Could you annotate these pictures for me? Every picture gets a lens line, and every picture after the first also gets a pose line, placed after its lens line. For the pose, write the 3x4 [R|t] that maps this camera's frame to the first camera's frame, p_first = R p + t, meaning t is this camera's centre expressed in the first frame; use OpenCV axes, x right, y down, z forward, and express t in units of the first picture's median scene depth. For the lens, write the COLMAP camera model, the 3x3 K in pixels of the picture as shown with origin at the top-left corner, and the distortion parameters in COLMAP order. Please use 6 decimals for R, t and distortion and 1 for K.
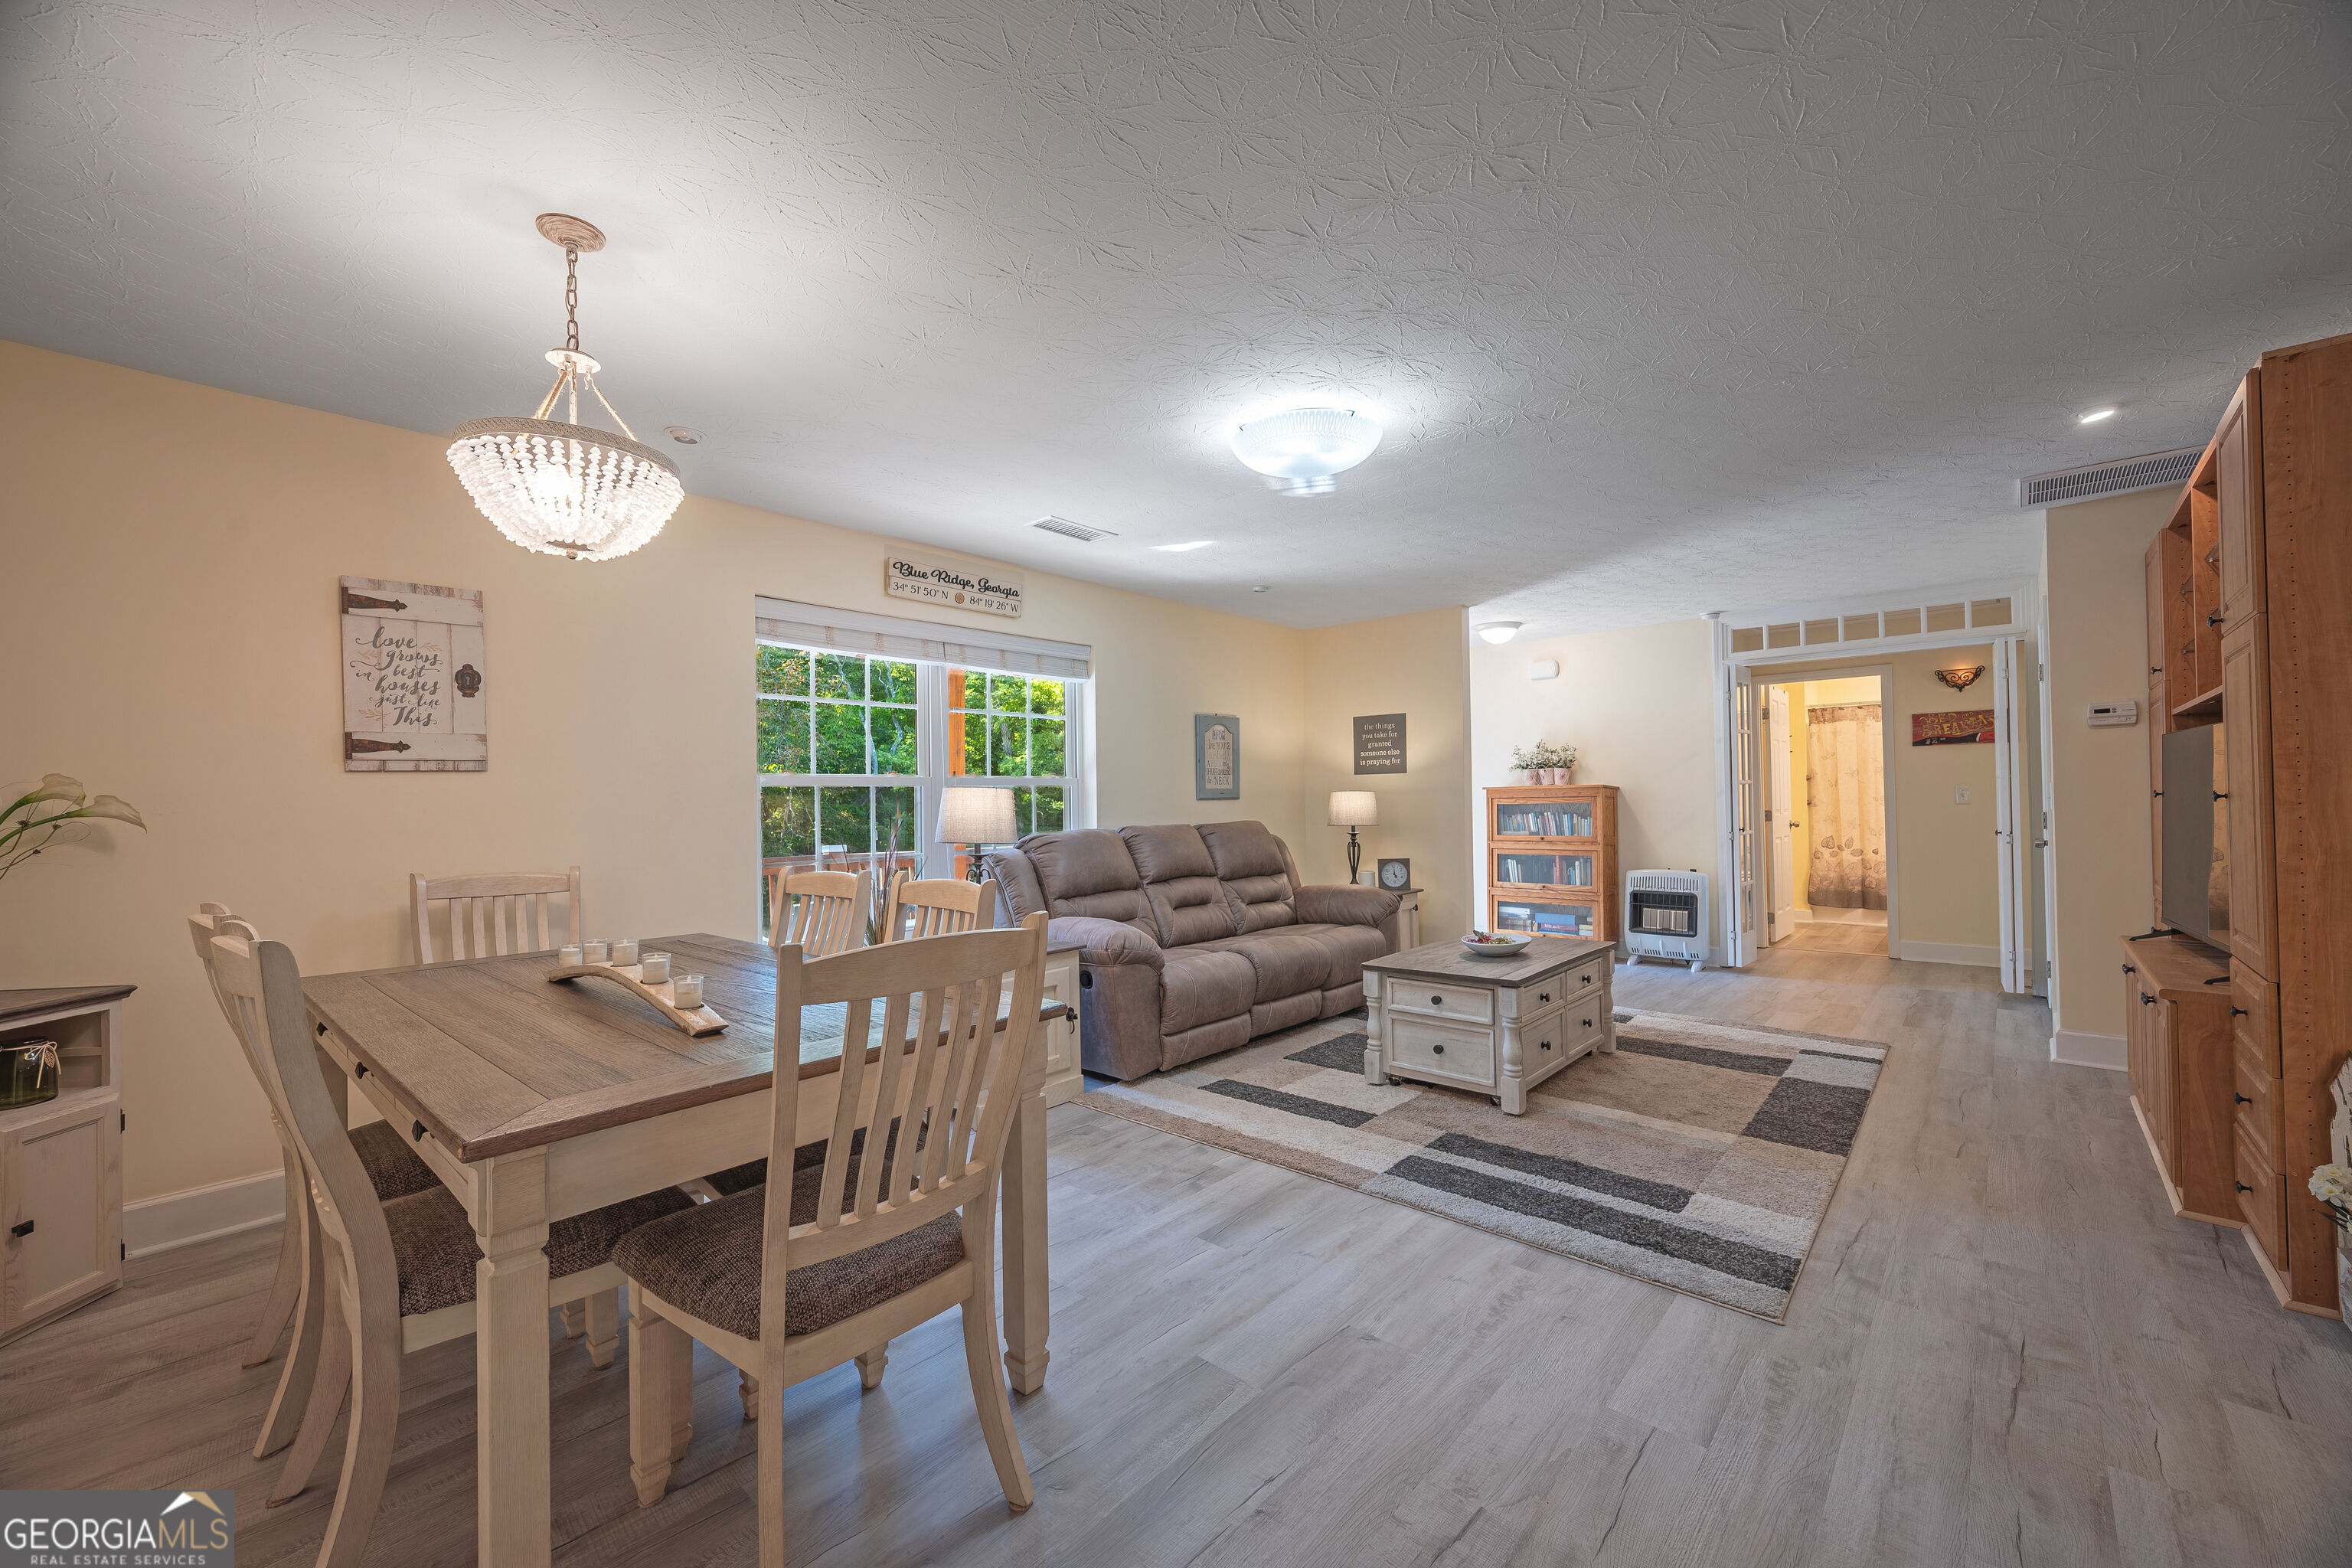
lens RADIAL K [[930.7, 0, 1176.2], [0, 930.7, 787.7], [0, 0, 1]] dist [-0.000222, -0.000453]
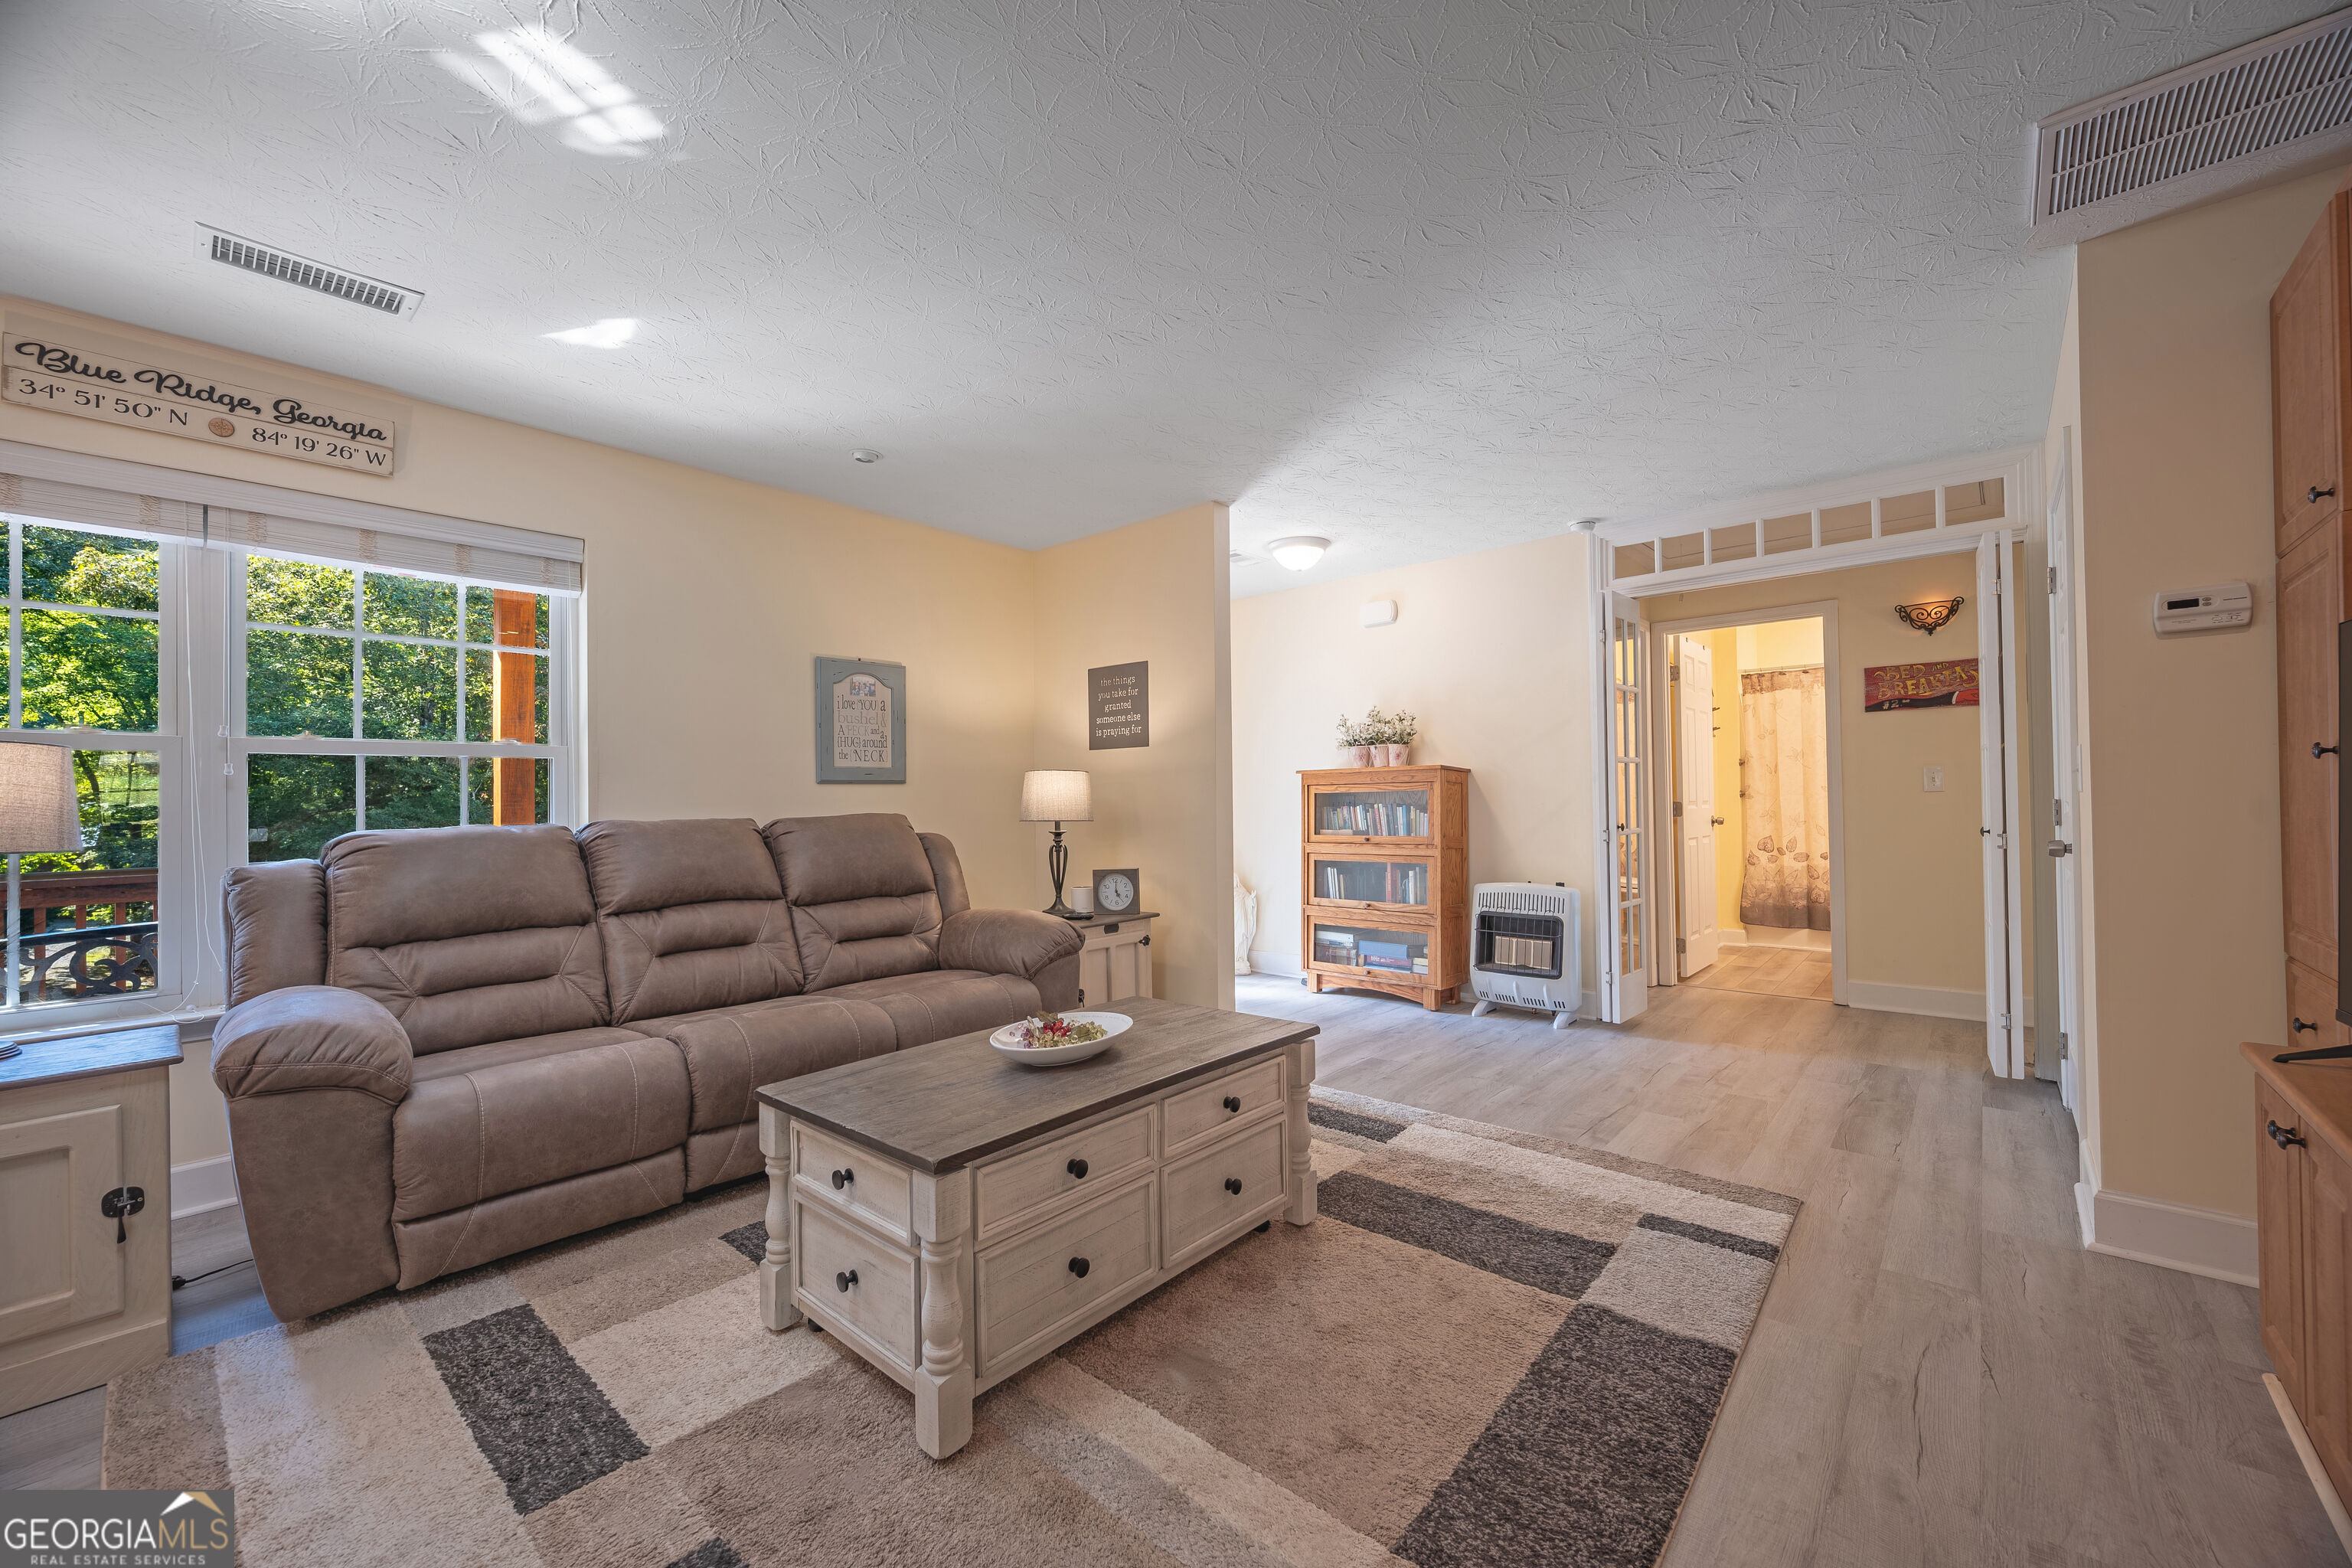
lens RADIAL K [[922.8, 0, 1182.9], [0, 922.8, 788.1], [0, 0, 1]] dist [0.000206, 0.000113]
pose [[0.999894, 0.000967, 0.014560, 0.277955], [-0.000986, 0.999999, 0.001265, 0.015598], [-0.014559, -0.001279, 0.999893, 0.321690]]
